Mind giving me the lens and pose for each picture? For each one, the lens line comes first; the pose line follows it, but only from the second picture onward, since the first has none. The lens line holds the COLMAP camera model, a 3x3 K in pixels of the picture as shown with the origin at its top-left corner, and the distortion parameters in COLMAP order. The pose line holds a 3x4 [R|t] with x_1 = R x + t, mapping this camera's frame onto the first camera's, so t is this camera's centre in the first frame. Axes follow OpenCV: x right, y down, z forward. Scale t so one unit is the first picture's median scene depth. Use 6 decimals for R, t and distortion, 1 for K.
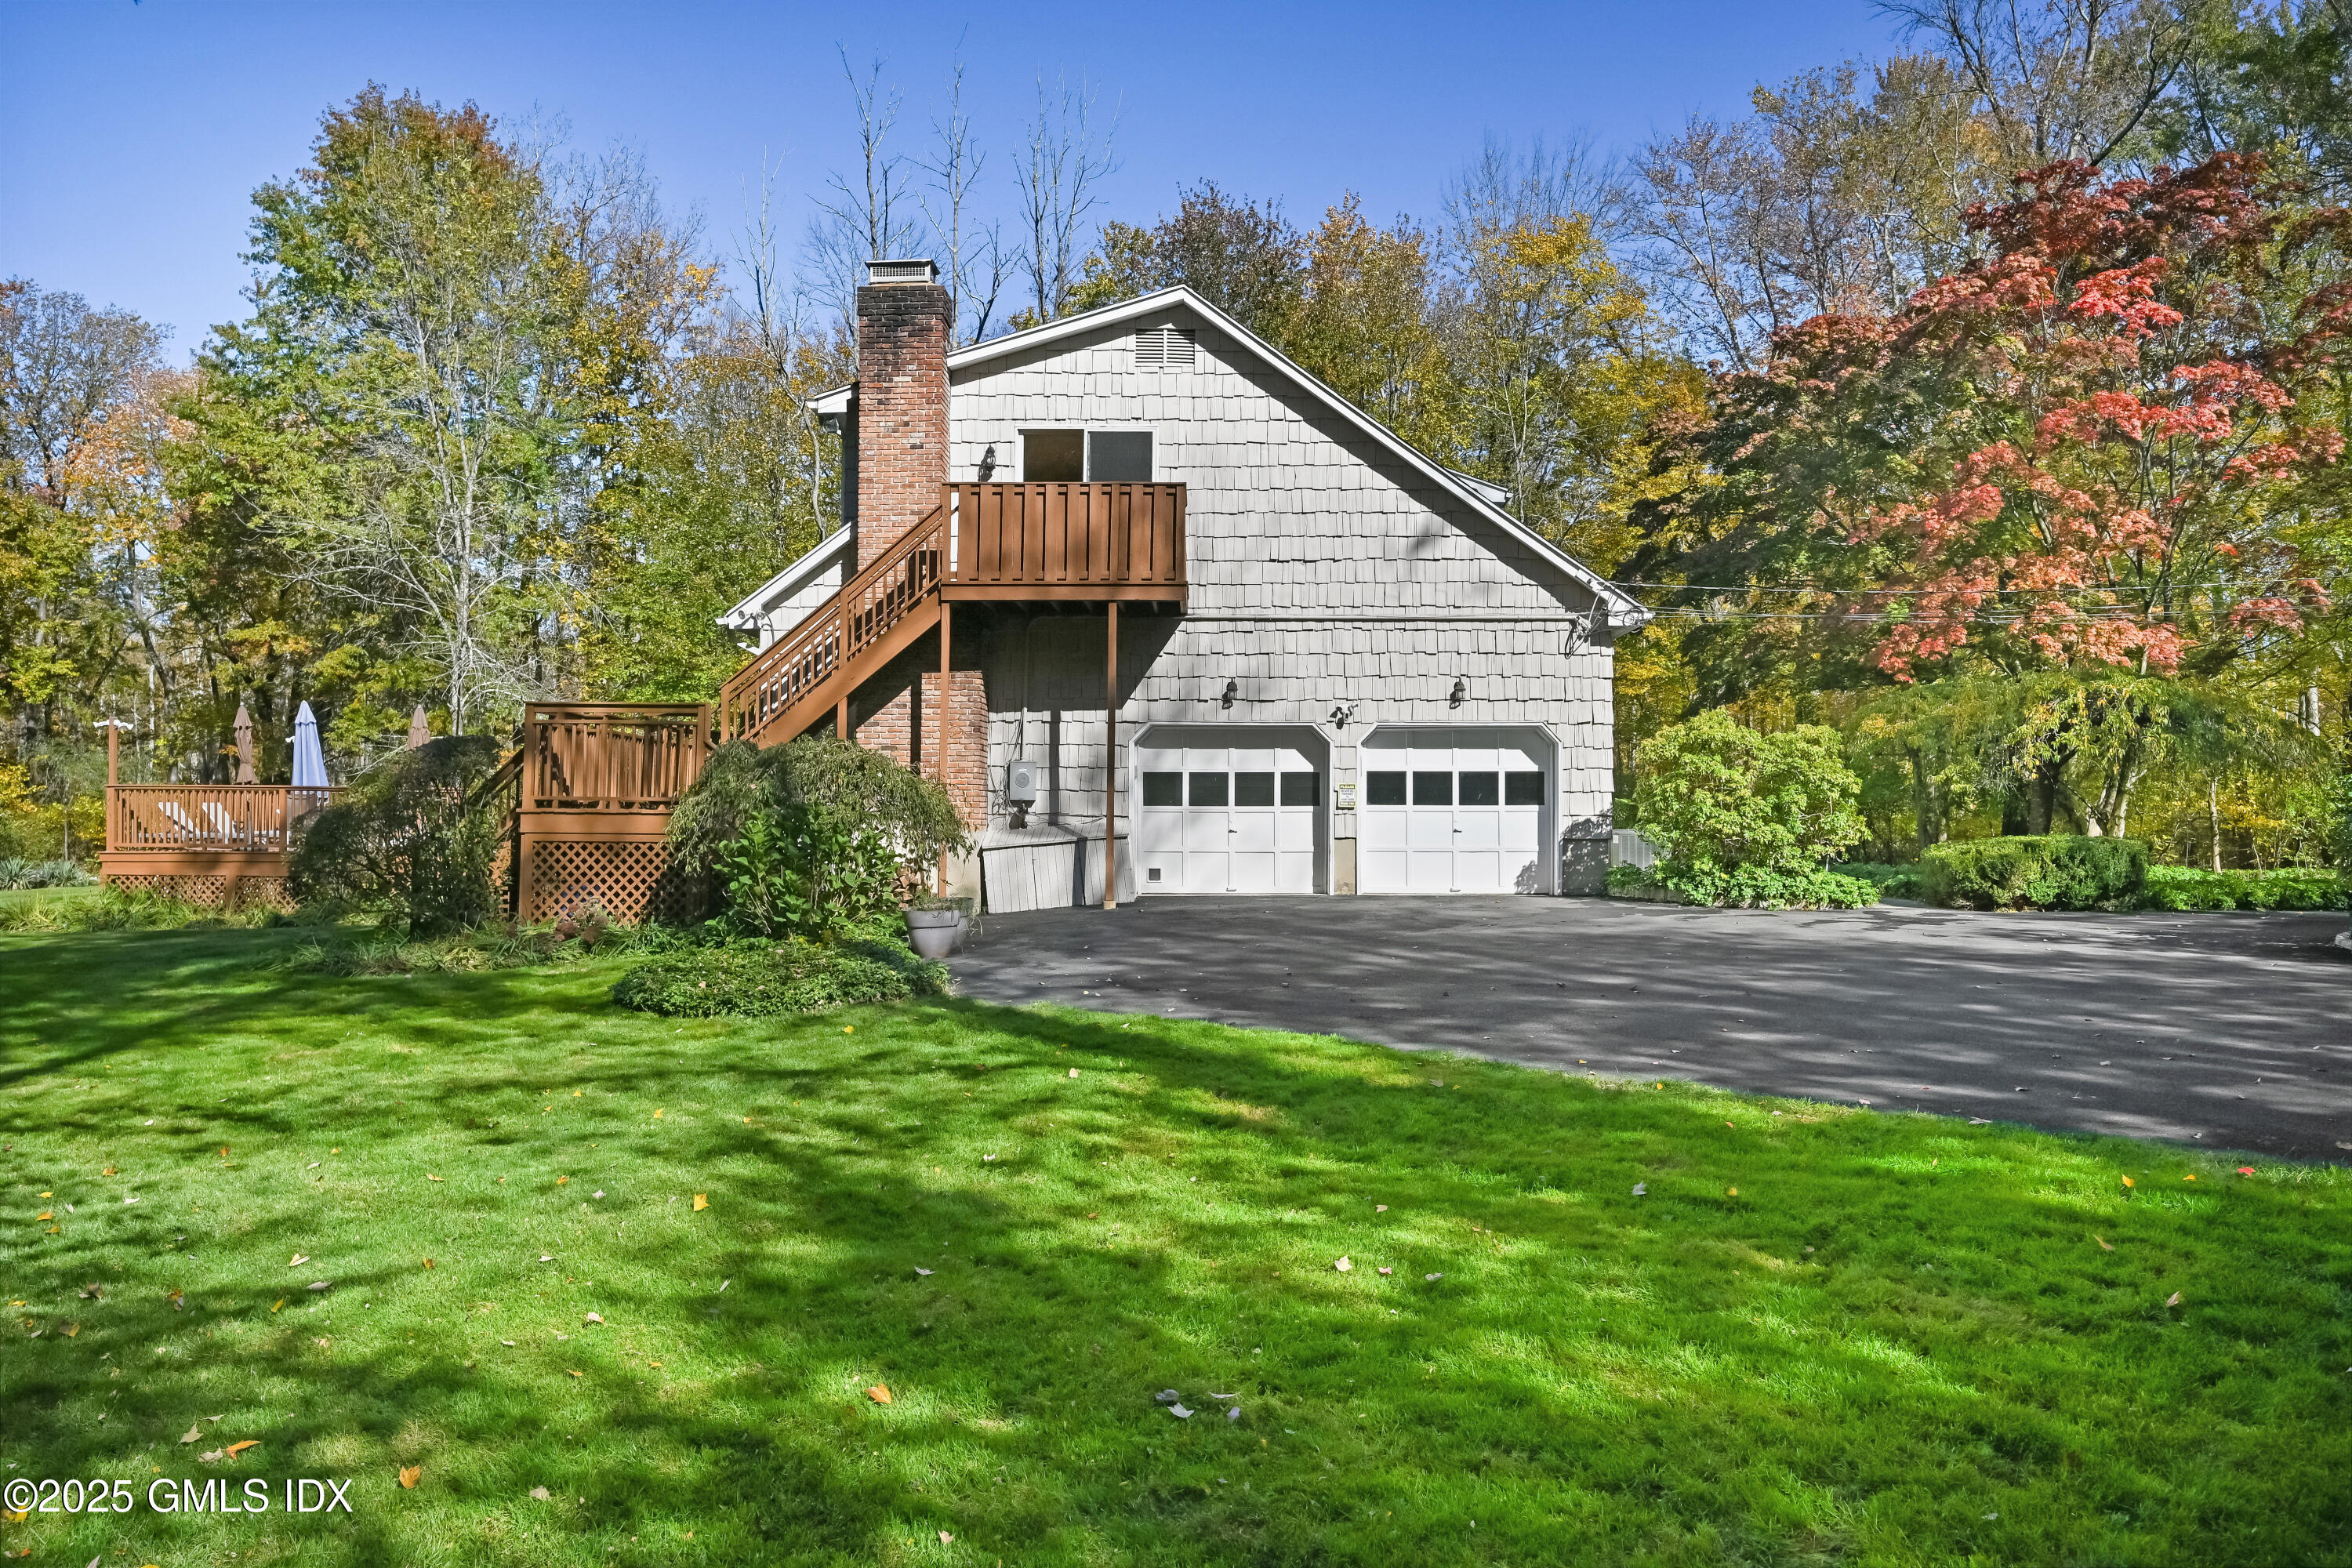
lens RADIAL K [[1807.6, 0, 1184.5], [0, 1807.6, 785.0], [0, 0, 1]] dist [-0.005501, 0.003167]
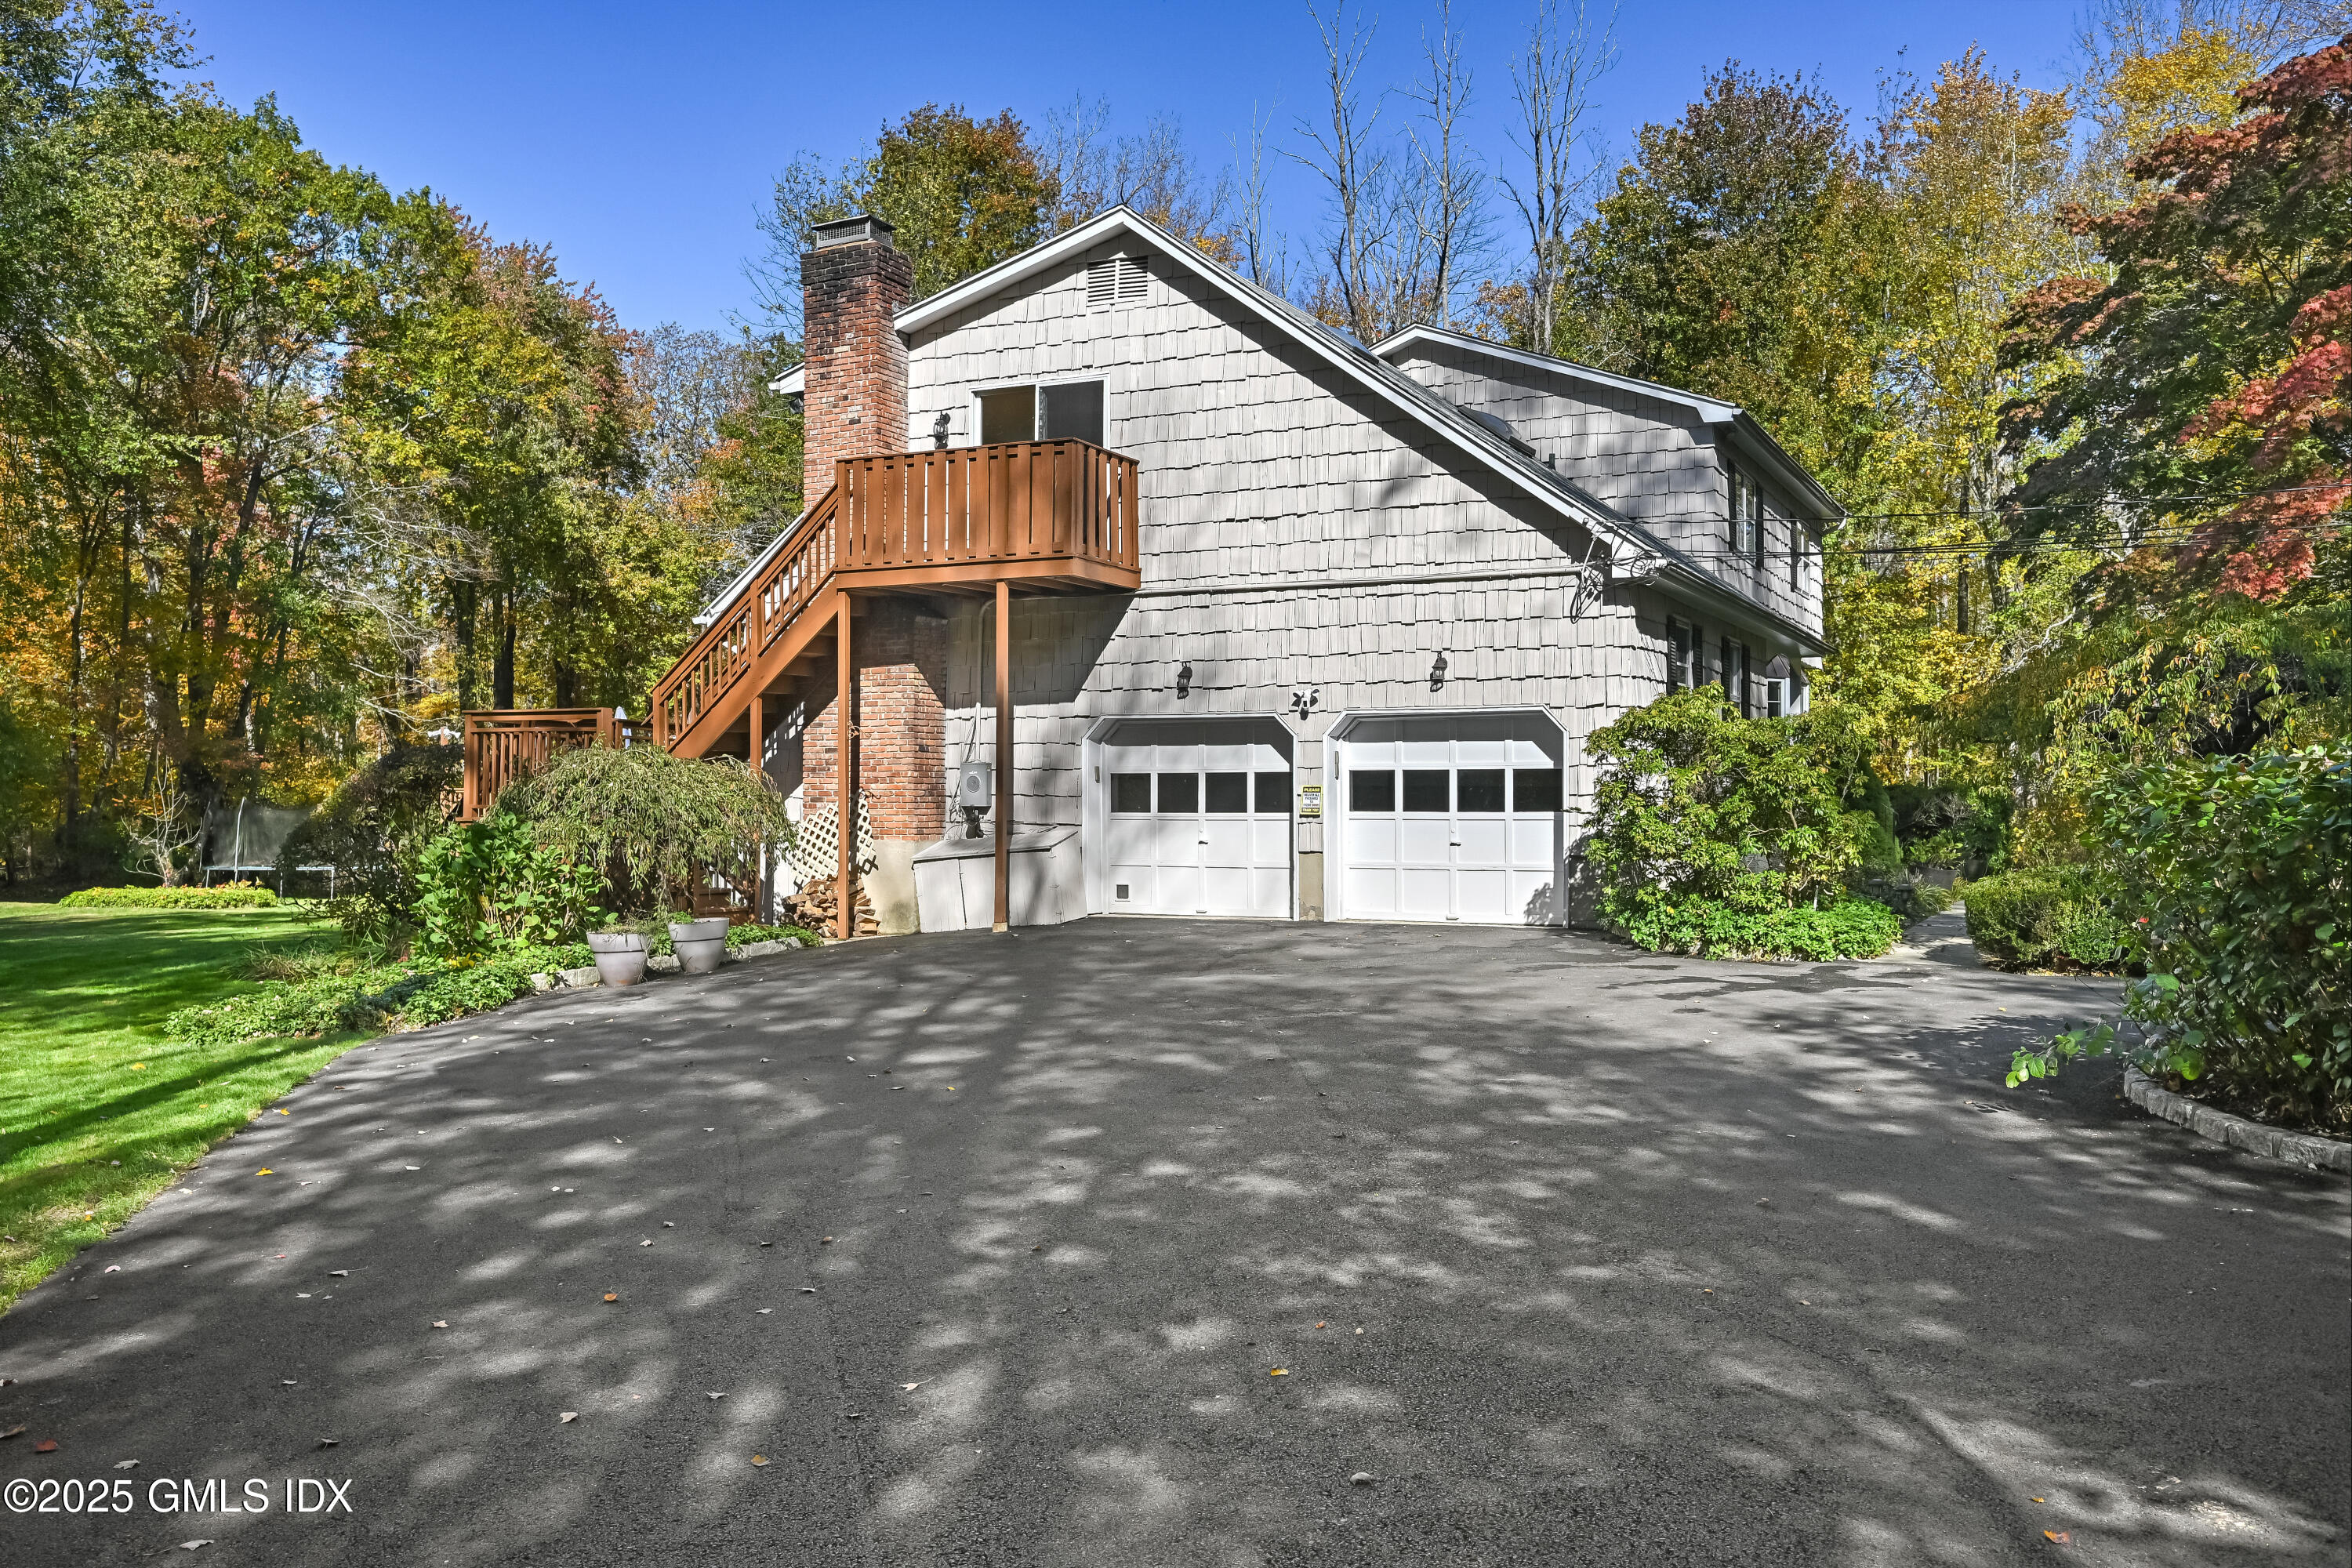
lens RADIAL K [[1930.0, 0, 1187.2], [0, 1930.0, 778.2], [0, 0, 1]] dist [0.003129, -0.001808]
pose [[0.905158, -0.007269, -0.425013, 0.409221], [0.009050, 0.999957, 0.002171, -0.006699], [0.424979, -0.005812, 0.905184, 0.180024]]
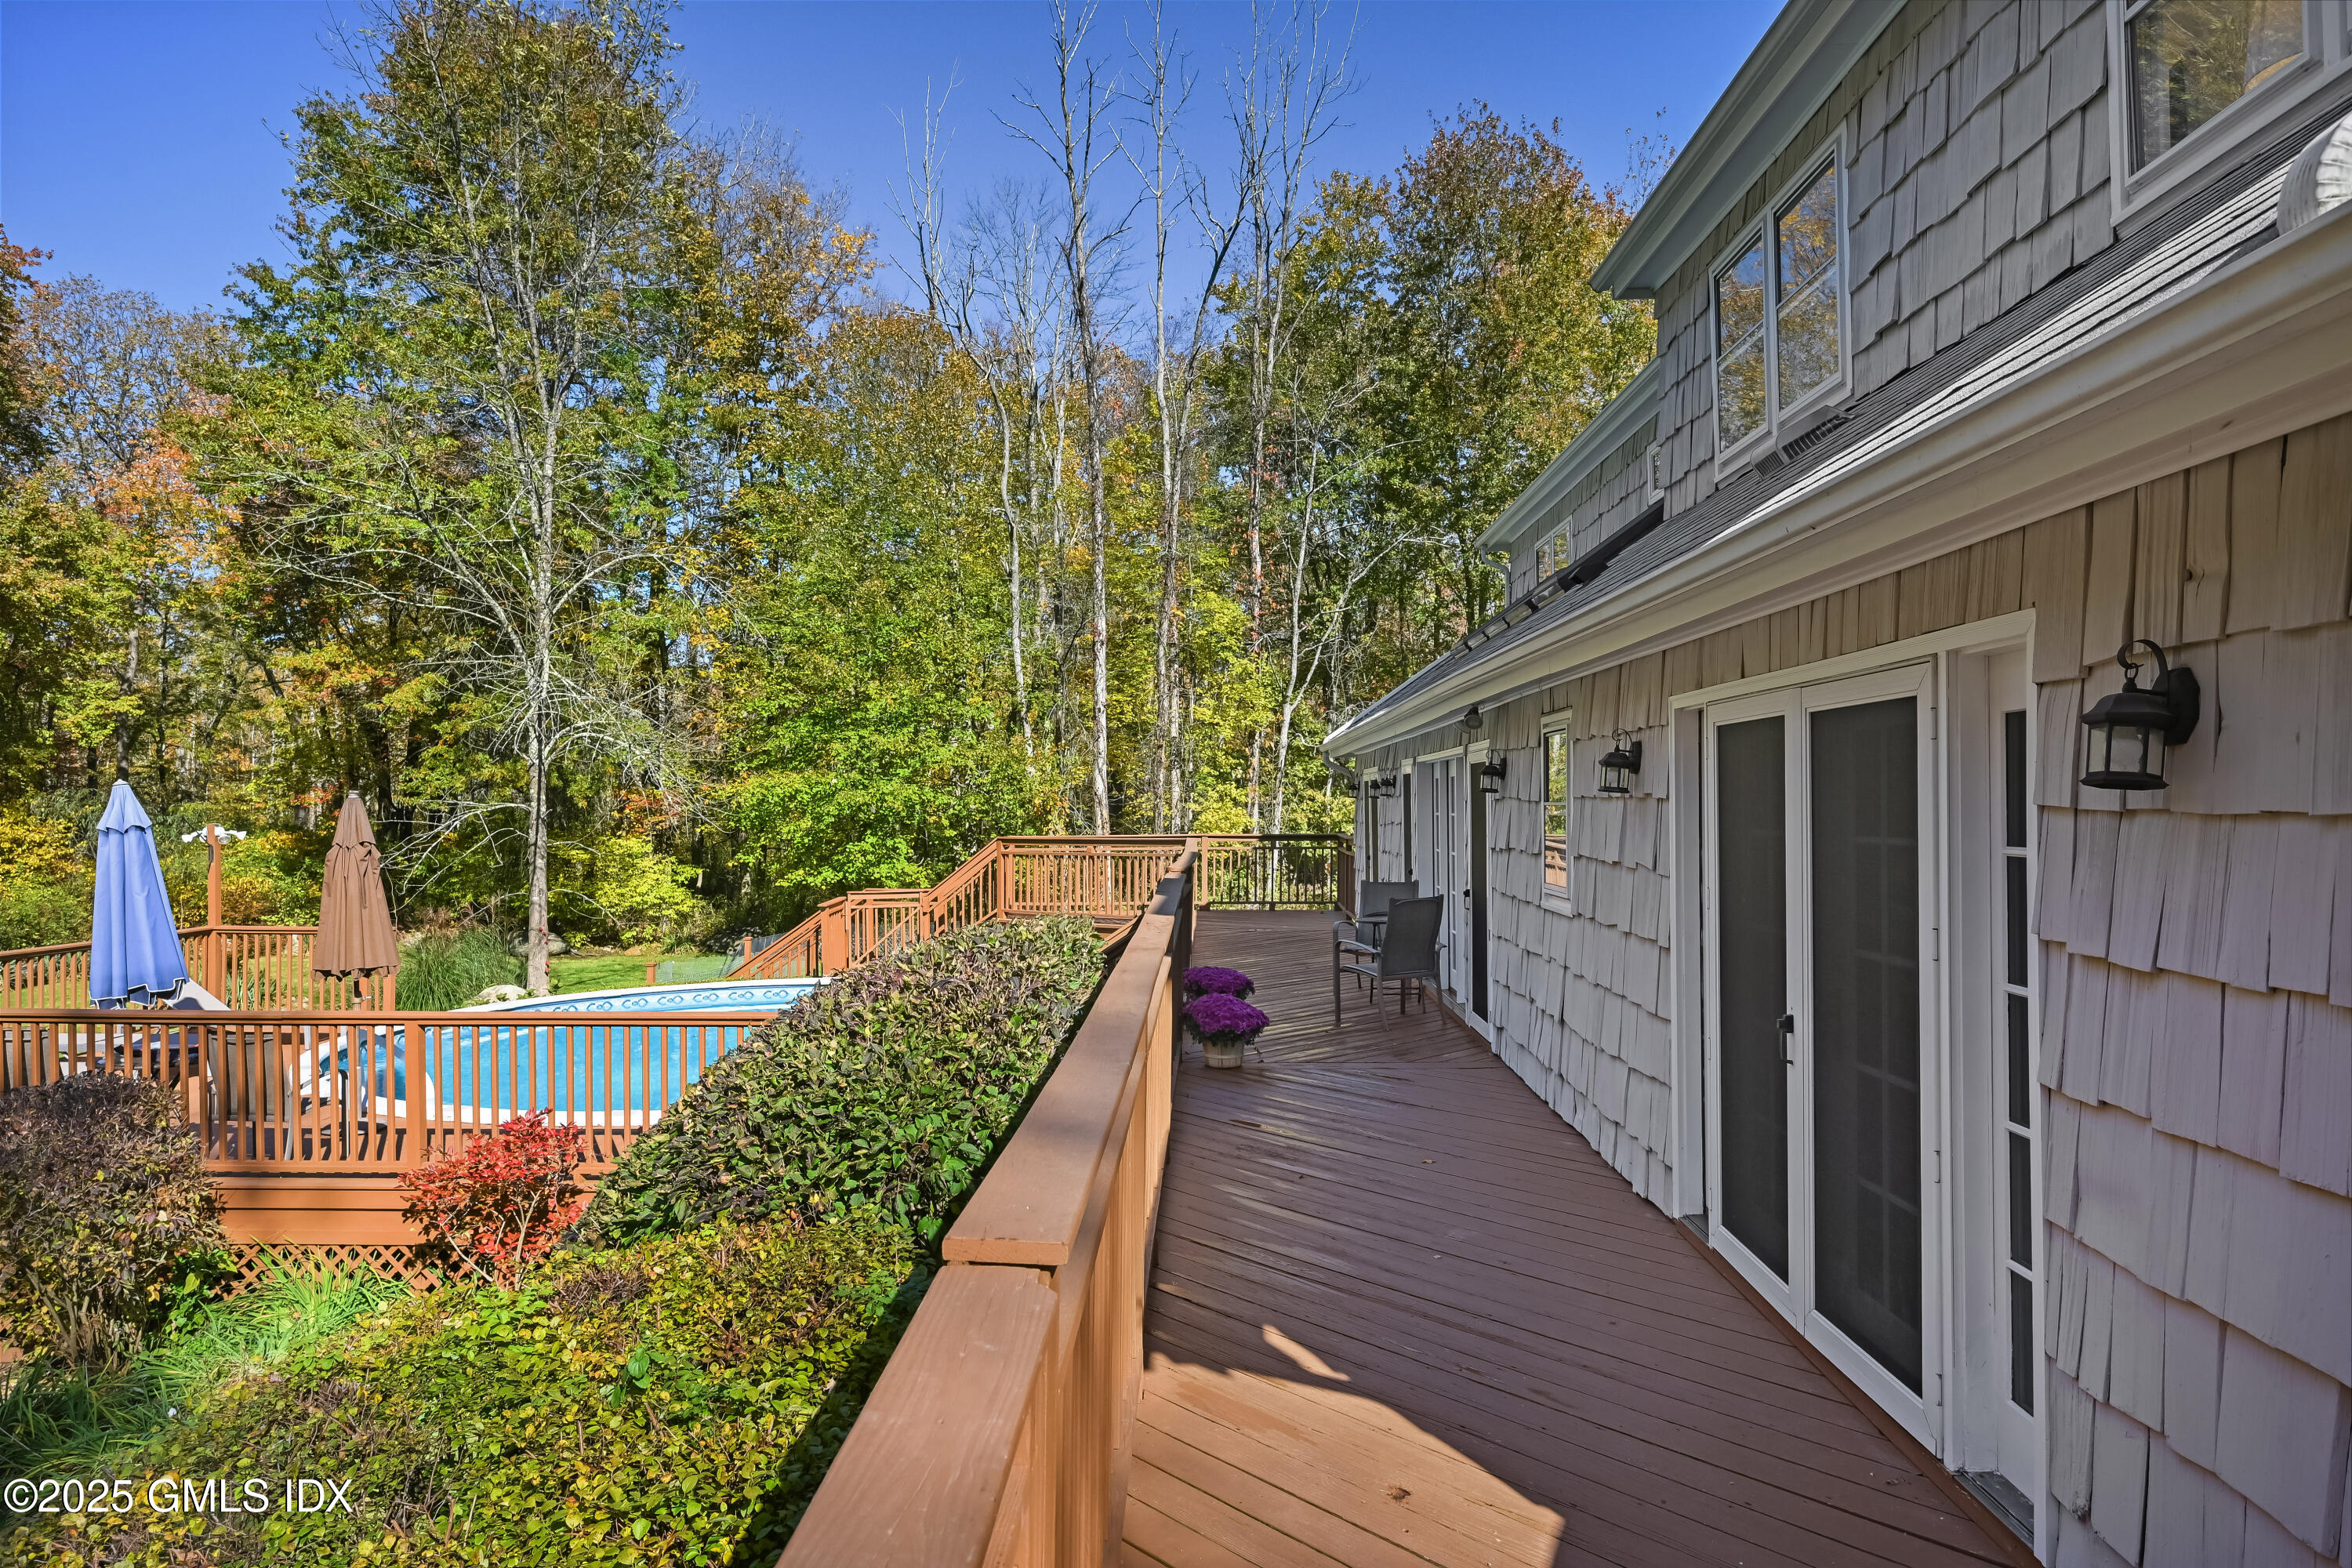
lens RADIAL K [[1337.0, 0, 1172.7], [0, 1337.0, 792.0], [0, 0, 1]] dist [-0.003828, -0.000819]
pose [[0.999907, -0.011029, 0.007989, -0.319683], [0.010941, 0.999880, 0.010983, -0.065359], [-0.008110, -0.010895, 0.999908, 0.943911]]
